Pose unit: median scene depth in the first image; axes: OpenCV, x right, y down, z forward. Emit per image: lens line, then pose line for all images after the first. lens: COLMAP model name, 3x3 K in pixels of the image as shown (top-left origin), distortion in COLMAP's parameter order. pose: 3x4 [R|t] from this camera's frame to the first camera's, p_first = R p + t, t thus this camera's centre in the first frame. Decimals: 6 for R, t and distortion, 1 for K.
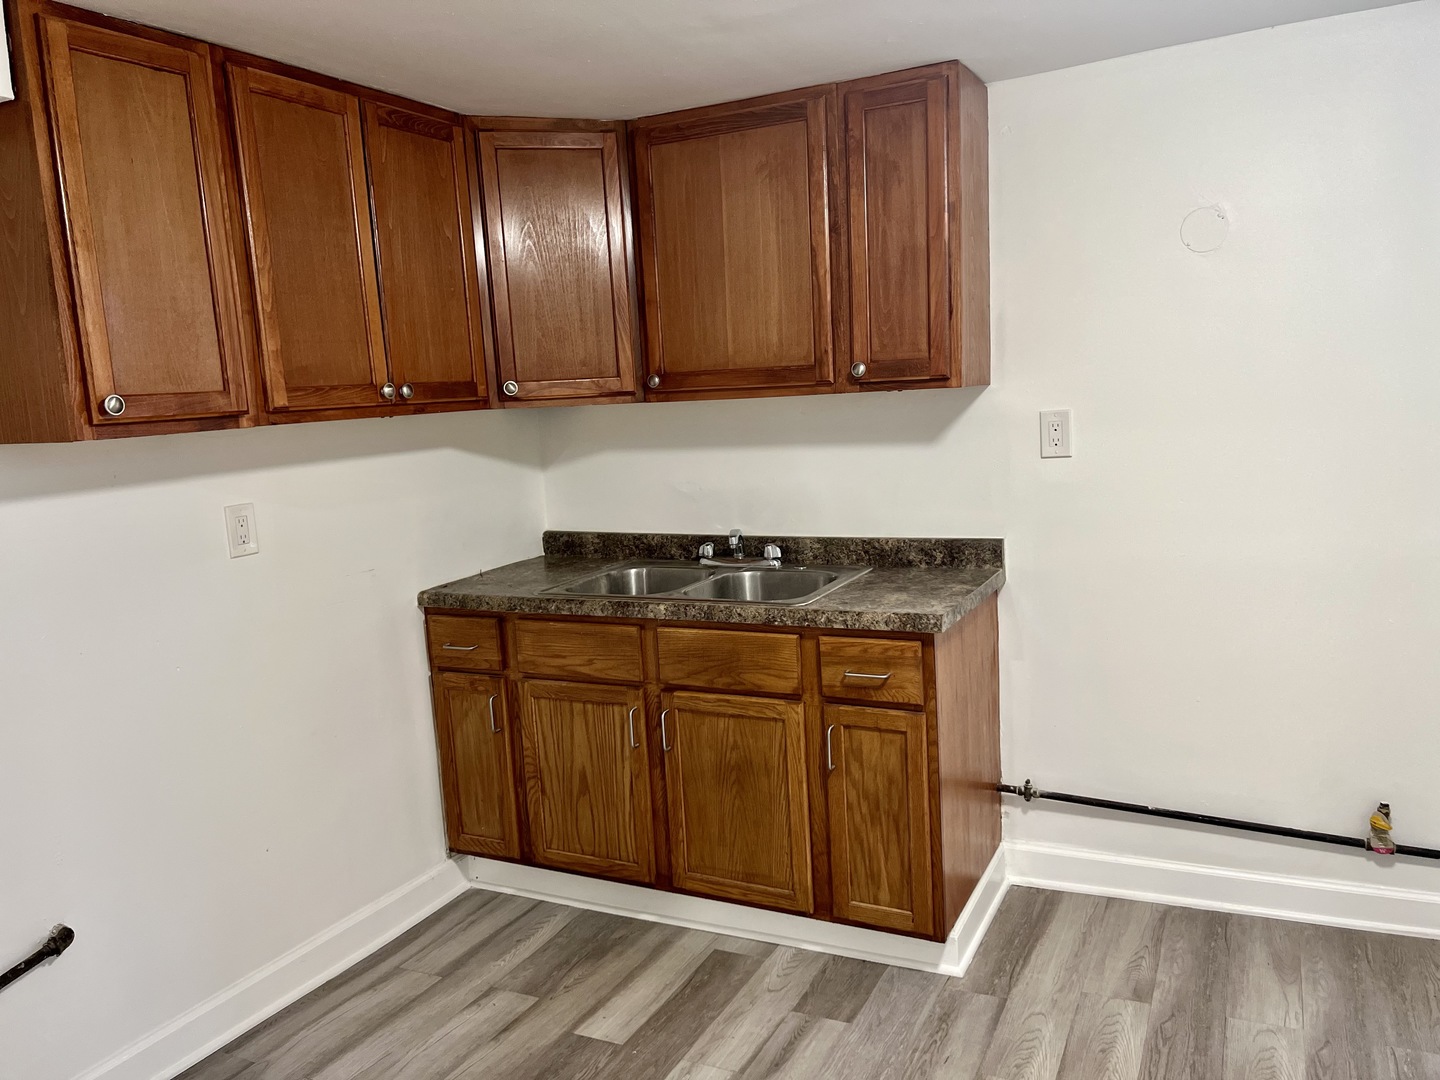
lens RADIAL K [[1080.8, 0, 719.5], [0, 1080.8, 535.1], [0, 0, 1]] dist [0.054451, -0.056523]
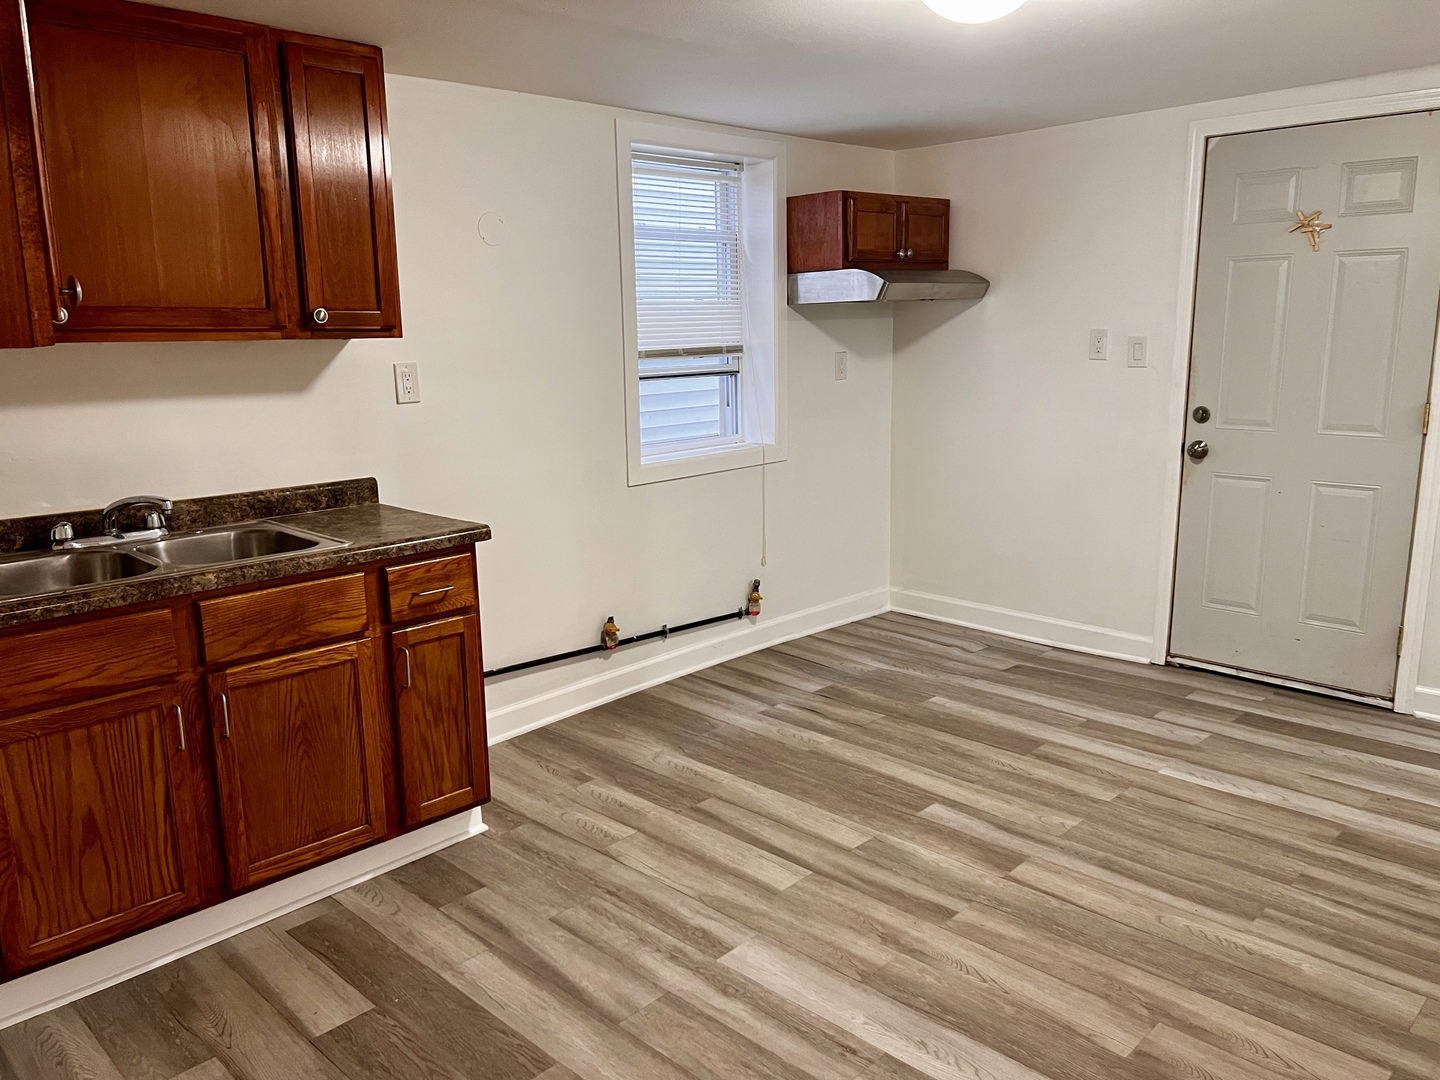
lens RADIAL K [[1080.8, 0, 719.3], [0, 1080.8, 541.1], [0, 0, 1]] dist [0.054451, -0.056523]
pose [[0.308390, -0.133998, 0.941775, -0.755876], [0.129603, 0.986716, 0.097953, 0.005541], [-0.942390, 0.091849, 0.321660, 0.326523]]
